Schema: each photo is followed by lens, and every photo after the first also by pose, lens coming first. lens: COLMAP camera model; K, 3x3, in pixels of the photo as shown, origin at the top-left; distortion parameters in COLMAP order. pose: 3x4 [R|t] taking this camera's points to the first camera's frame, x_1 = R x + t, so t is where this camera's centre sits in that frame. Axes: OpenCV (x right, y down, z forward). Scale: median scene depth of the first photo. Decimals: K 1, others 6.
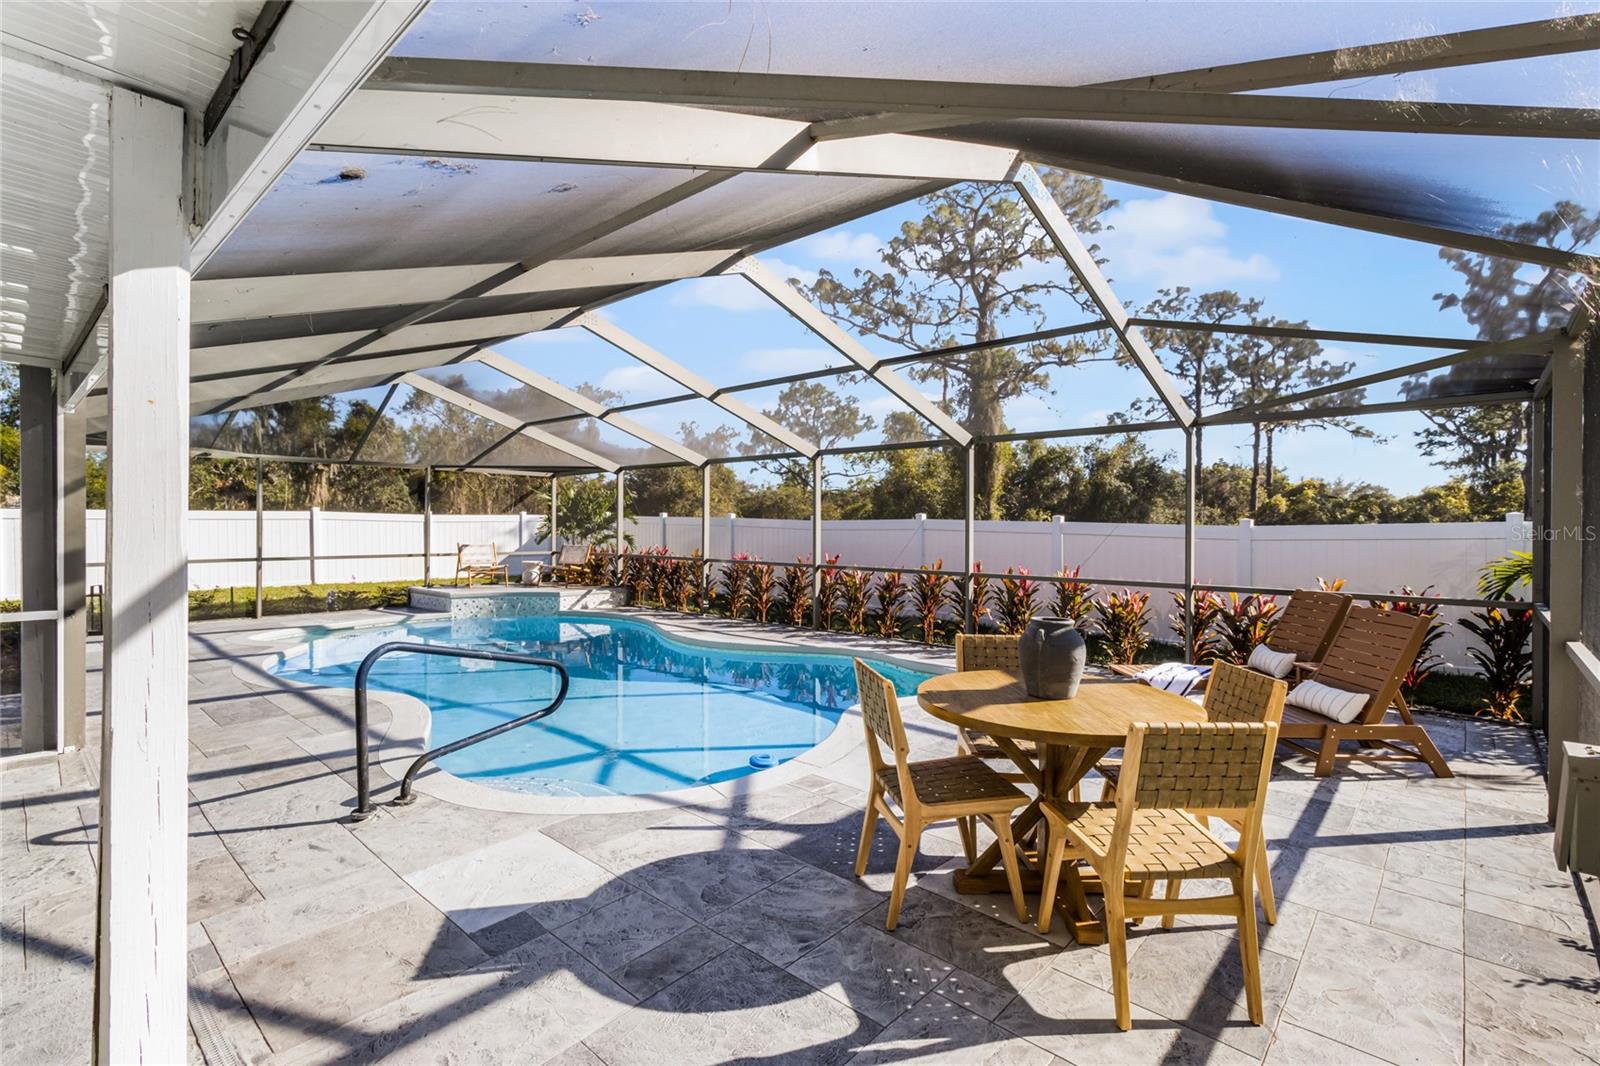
lens RADIAL K [[746.8, 0, 794.9], [0, 746.8, 531.1], [0, 0, 1]] dist [0.003253, 0.000774]
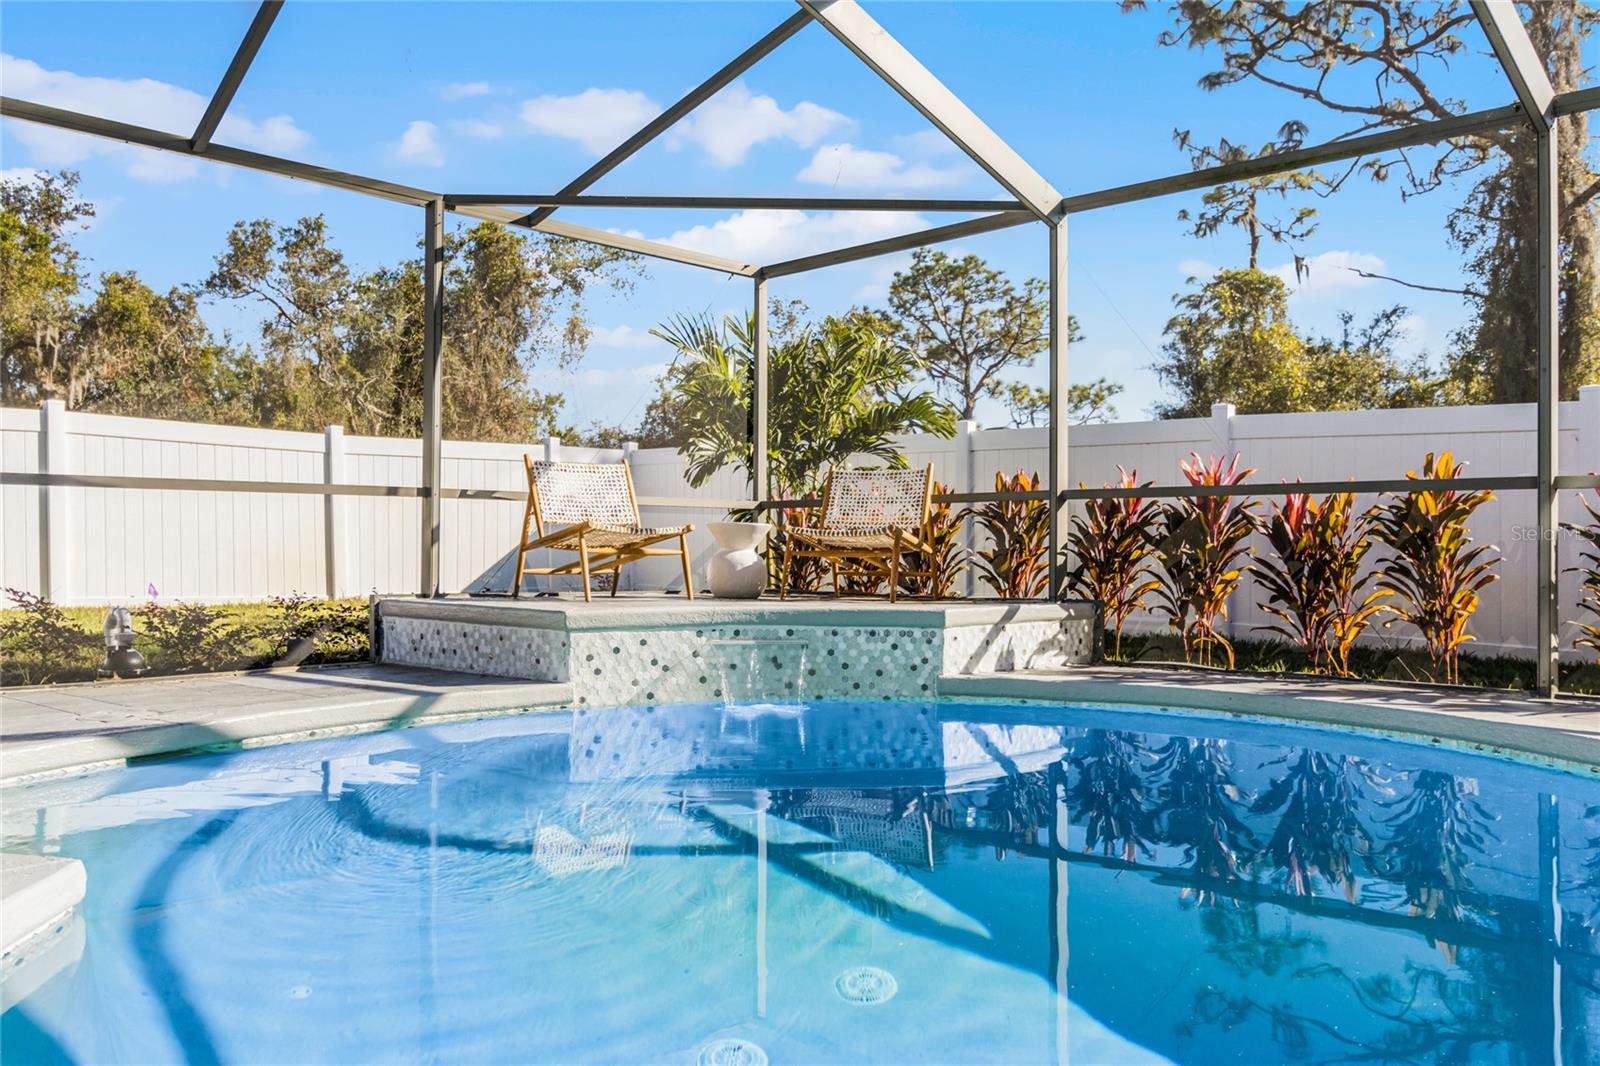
lens RADIAL K [[1268.4, 0, 800.0], [0, 1268.4, 533.0], [0, 0, 1]] dist [0.006381, 0.002764]
pose [[0.999679, -0.001968, -0.025239, -0.343615], [0.001607, 0.999896, -0.014321, 0.057979], [0.025265, 0.014276, 0.999579, 0.513560]]
